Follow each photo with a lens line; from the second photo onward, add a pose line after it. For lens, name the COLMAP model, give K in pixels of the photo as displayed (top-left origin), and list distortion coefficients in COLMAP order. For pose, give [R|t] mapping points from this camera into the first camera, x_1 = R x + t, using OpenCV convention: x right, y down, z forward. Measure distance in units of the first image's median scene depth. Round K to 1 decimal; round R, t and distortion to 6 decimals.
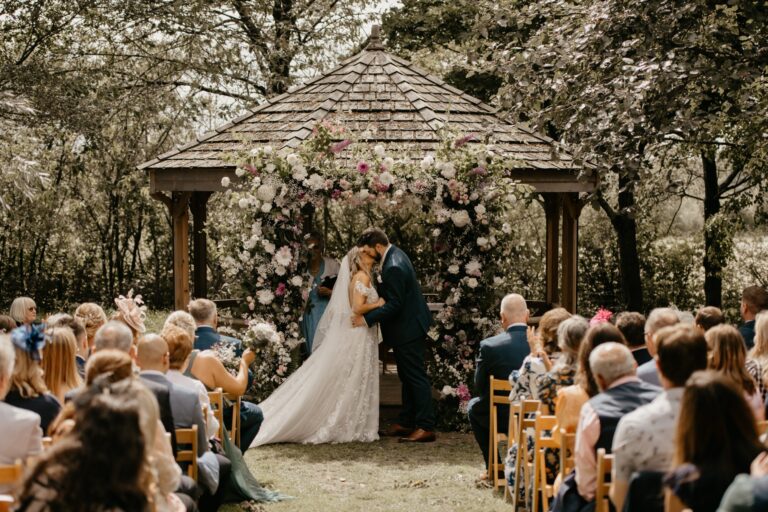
lens RADIAL K [[1579.5, 0, 382.2], [0, 1579.5, 260.6], [0, 0, 1]] dist [0.326967, 0.000000]
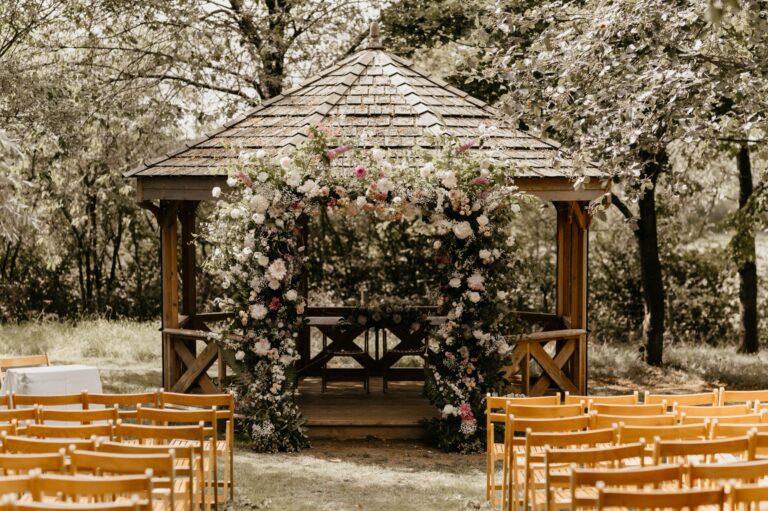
lens RADIAL K [[1842.2, 0, 384.5], [0, 1842.2, 252.0], [0, 0, 1]] dist [0.084027, 0.000000]
pose [[0.999990, -0.001813, -0.004027, 0.006402], [0.001796, 0.999990, -0.004110, -0.007949], [0.004035, 0.004103, 0.999983, -0.104380]]
